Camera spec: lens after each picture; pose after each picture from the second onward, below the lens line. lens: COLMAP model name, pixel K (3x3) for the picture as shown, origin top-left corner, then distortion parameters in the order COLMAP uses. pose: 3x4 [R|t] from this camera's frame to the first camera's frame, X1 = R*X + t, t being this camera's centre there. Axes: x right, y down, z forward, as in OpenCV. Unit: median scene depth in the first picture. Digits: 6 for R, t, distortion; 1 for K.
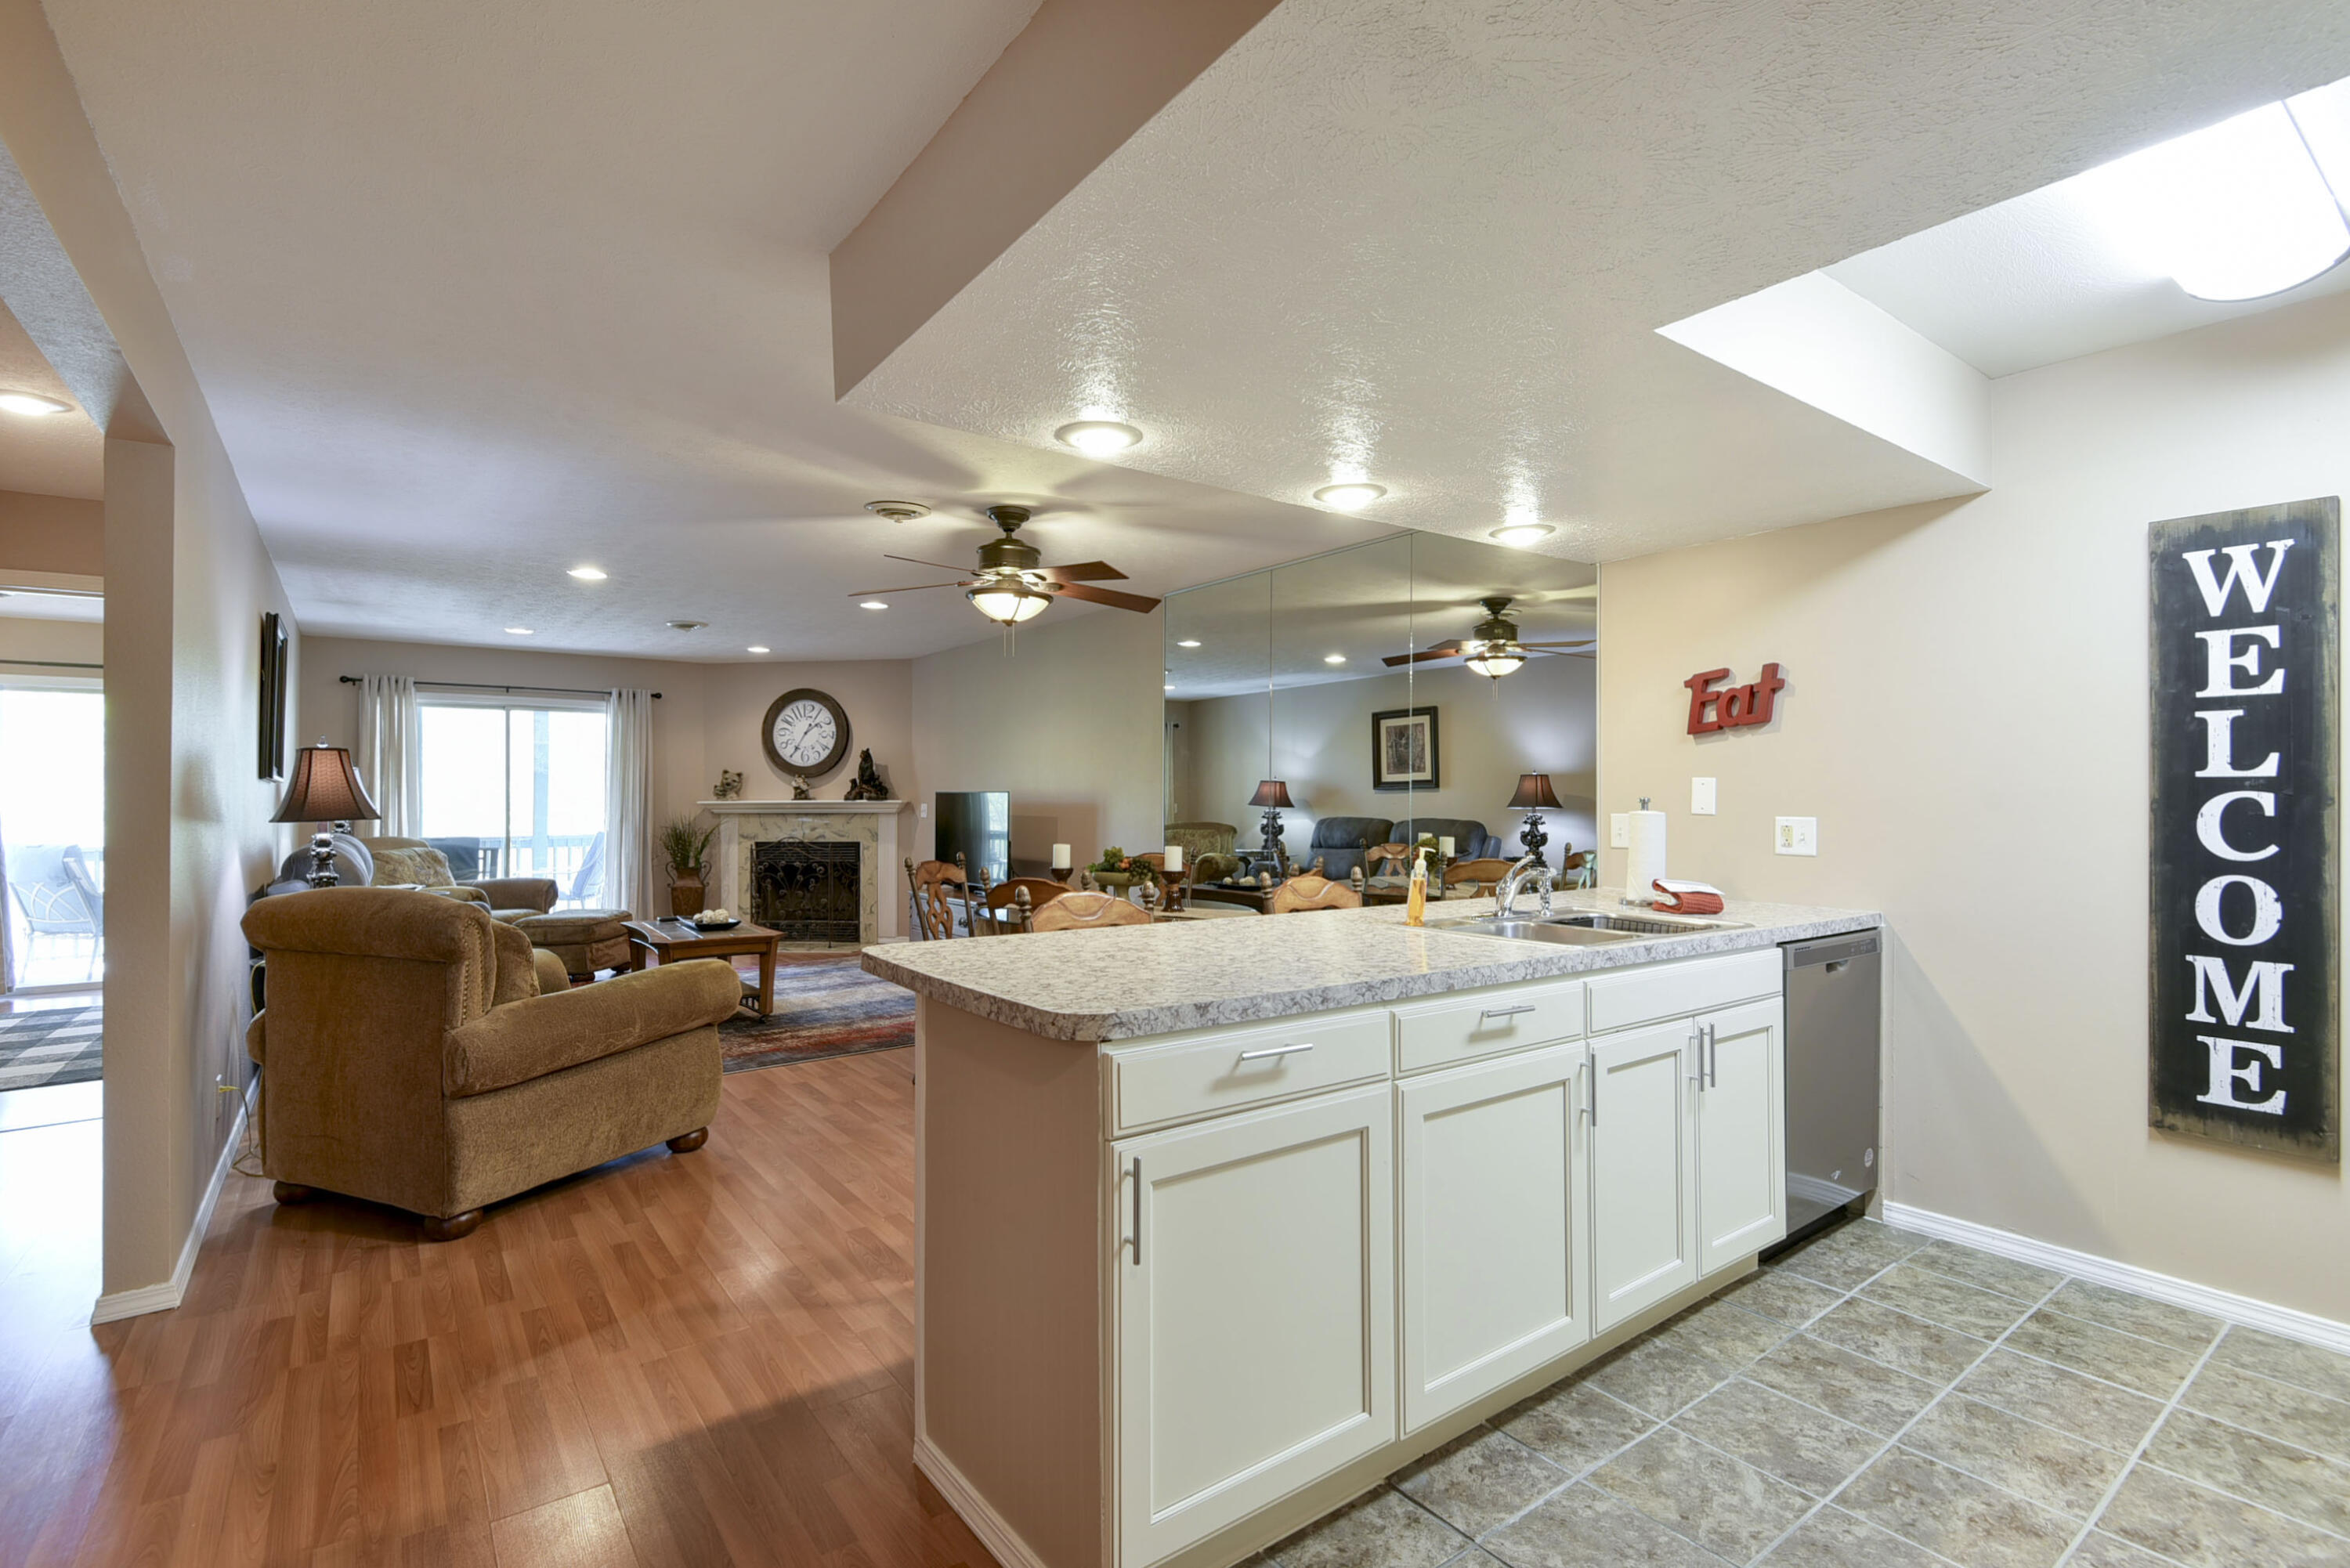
lens RADIAL K [[1064.9, 0, 1218.9], [0, 1064.9, 784.2], [0, 0, 1]] dist [0.000510, -0.000081]
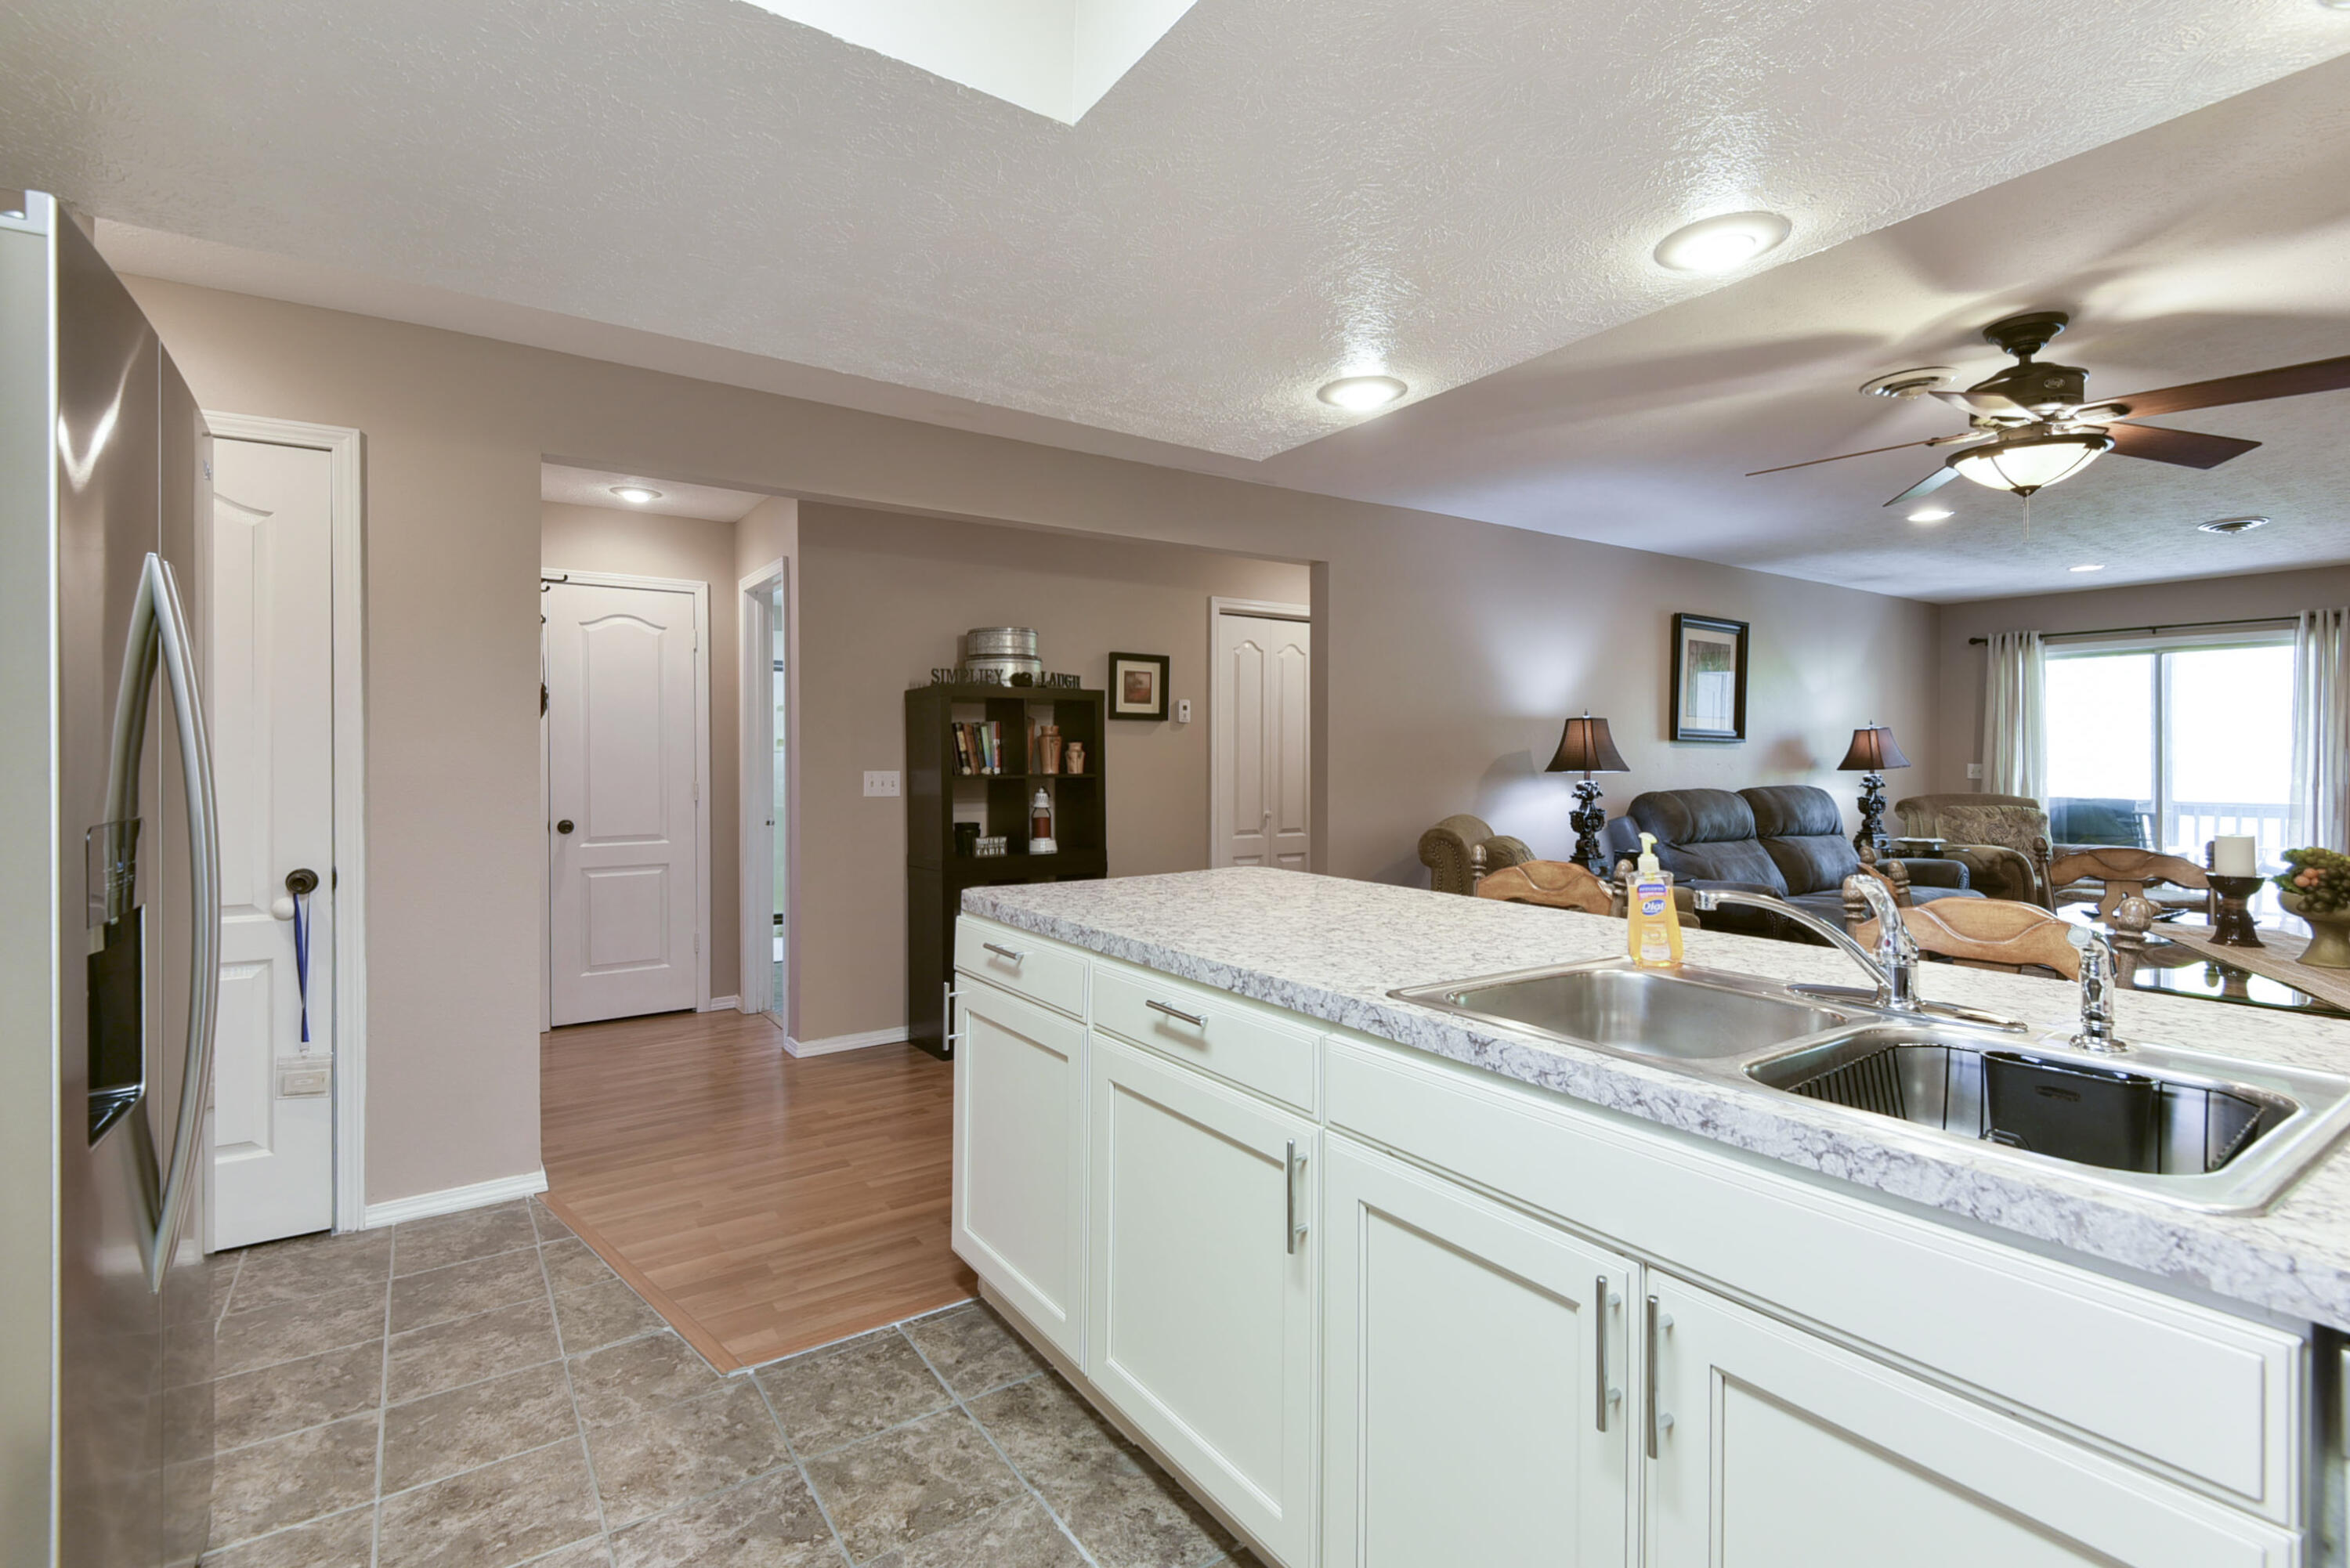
lens RADIAL K [[1104.4, 0, 1151.0], [0, 1104.4, 756.8], [0, 0, 1]] dist [0.008838, -0.001526]
pose [[-0.062118, -0.001133, -0.998068, 0.982513], [0.012705, 0.999917, -0.001926, 0.016125], [0.997988, -0.012800, -0.062099, 0.908599]]
